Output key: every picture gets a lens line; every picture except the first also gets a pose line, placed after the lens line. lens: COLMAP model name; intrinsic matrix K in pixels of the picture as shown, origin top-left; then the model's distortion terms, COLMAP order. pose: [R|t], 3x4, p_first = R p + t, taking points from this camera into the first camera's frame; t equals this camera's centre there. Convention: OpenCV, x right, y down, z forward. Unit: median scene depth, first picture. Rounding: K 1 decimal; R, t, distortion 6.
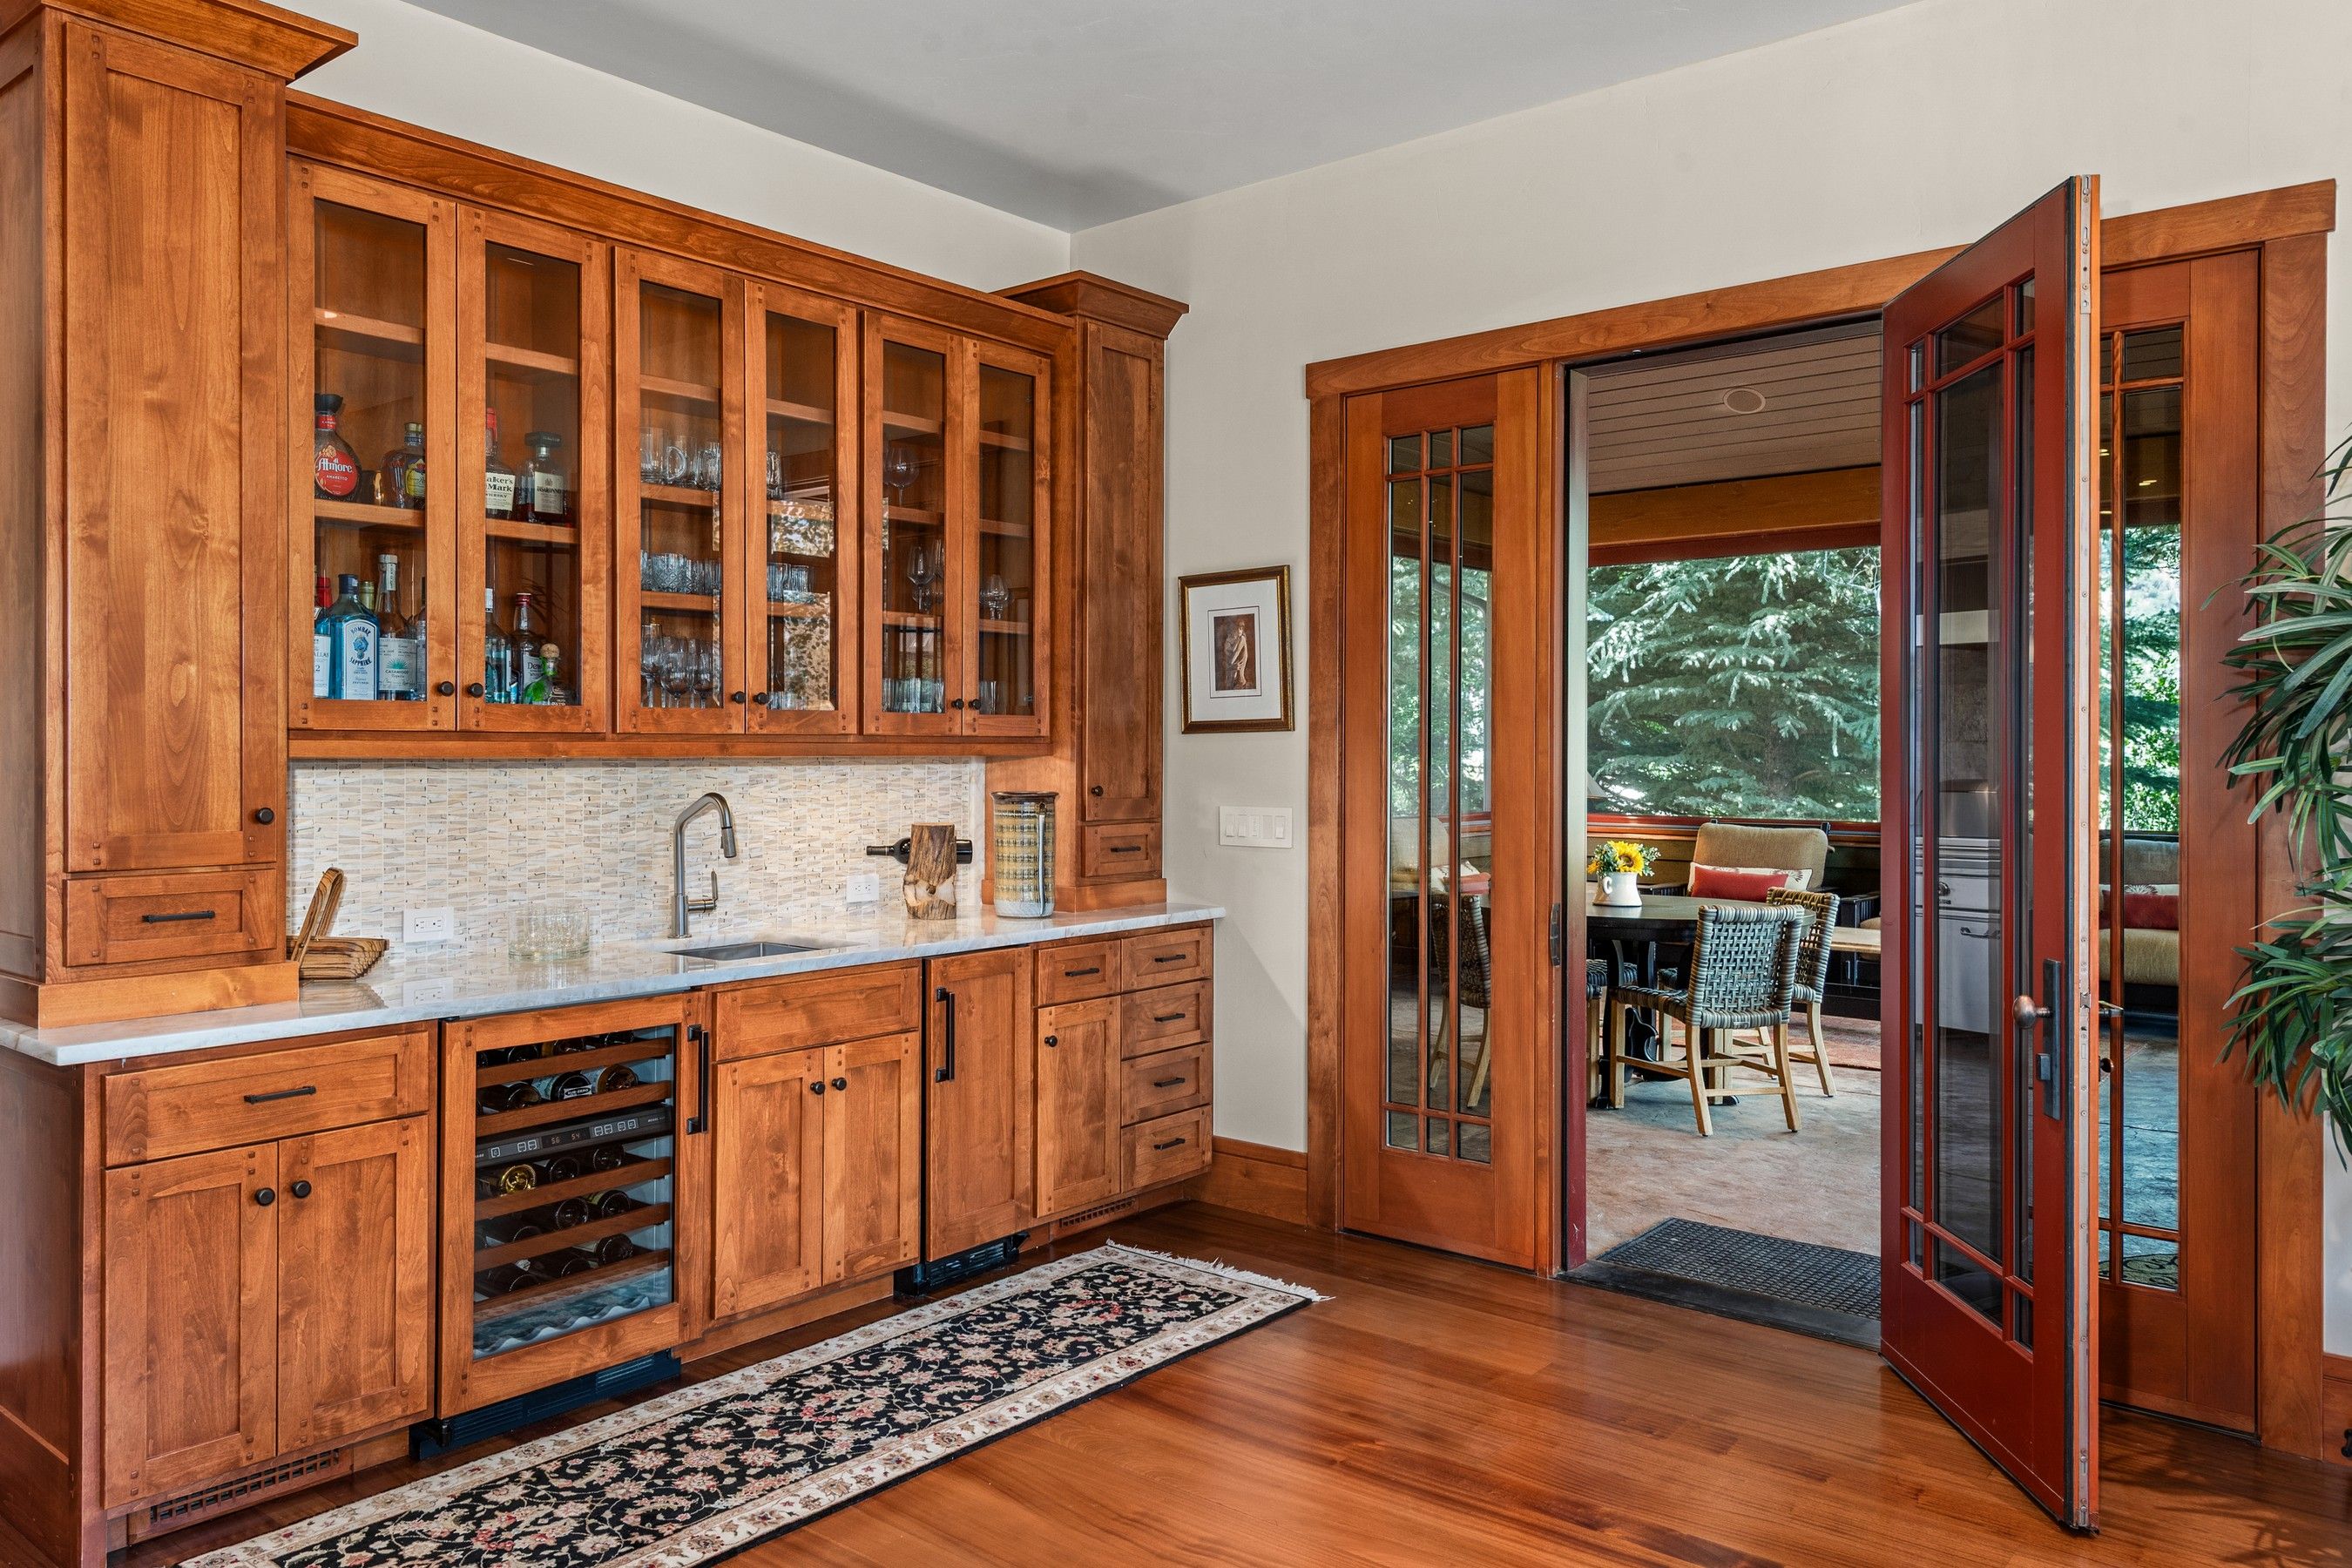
lens RADIAL K [[1645.7, 0, 1068.1], [0, 1645.7, 754.9], [0, 0, 1]] dist [0.000173, -0.001529]
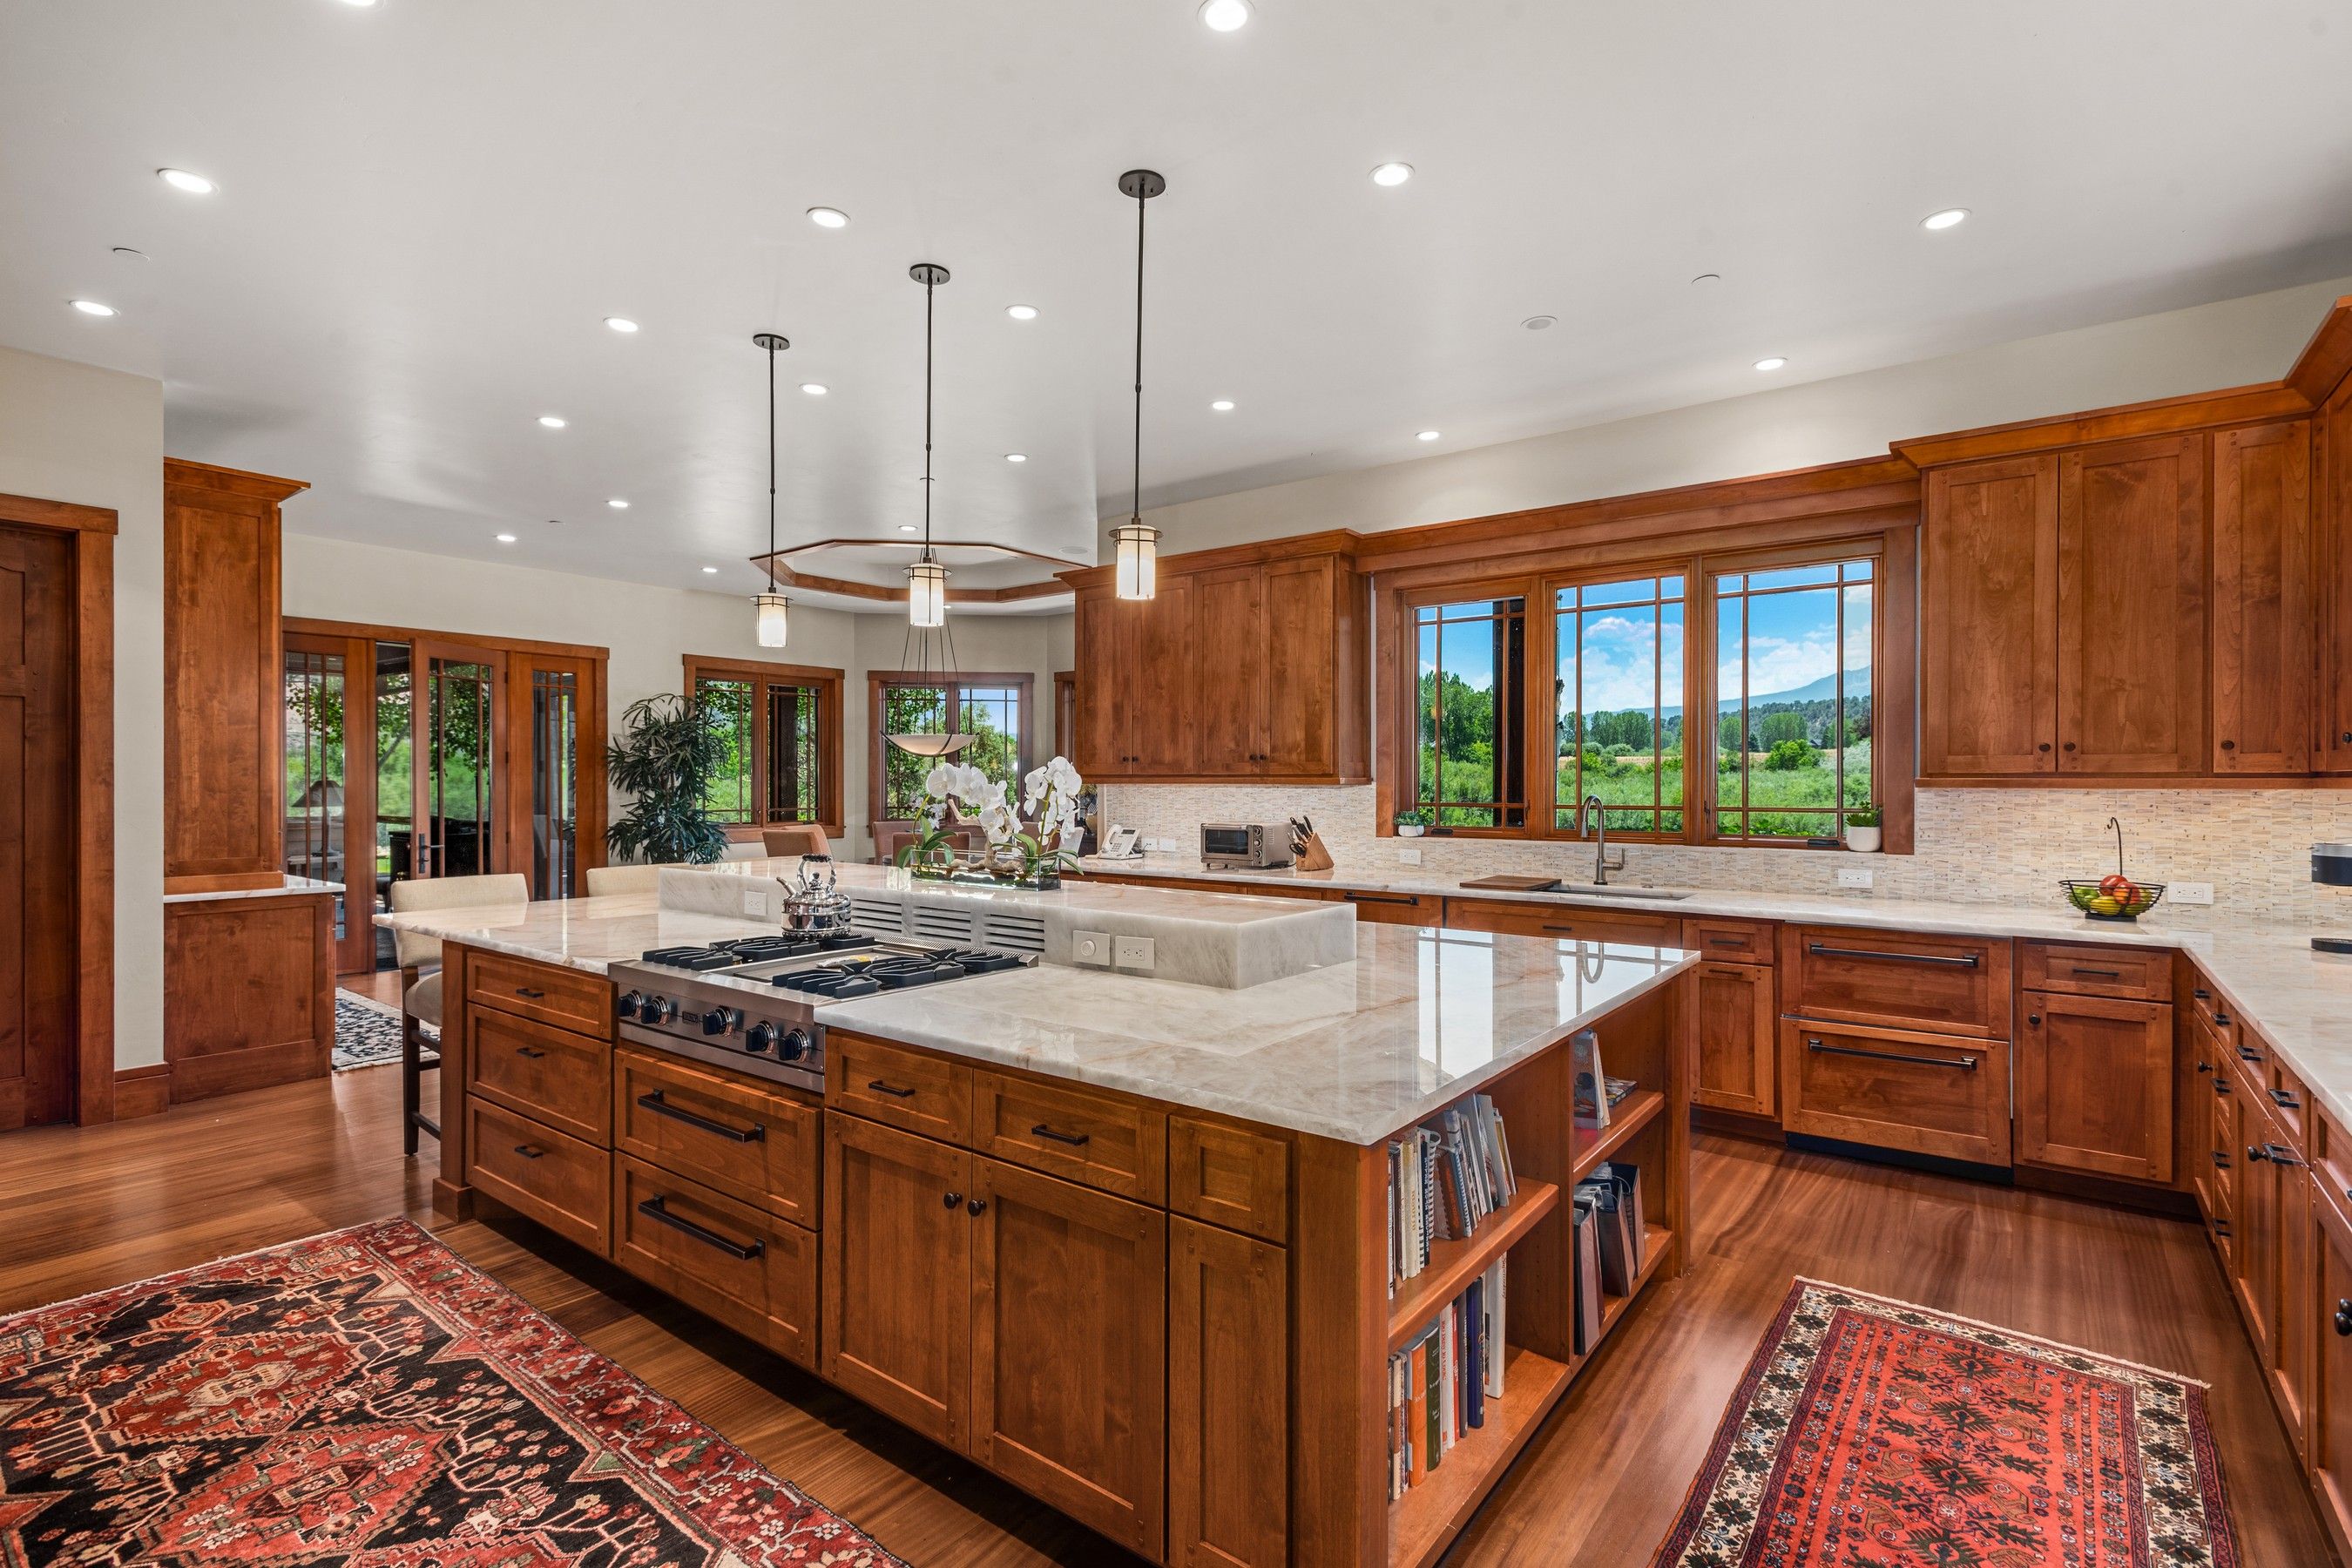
lens RADIAL K [[1103.4, 0, 1168.7], [0, 1103.4, 782.3], [0, 0, 1]] dist [0.004508, -0.000420]
pose [[-0.082414, -0.002358, 0.996595, -0.540860], [-0.000095, 0.999997, 0.002359, -0.001625], [-0.996598, 0.000100, -0.082414, -0.056732]]
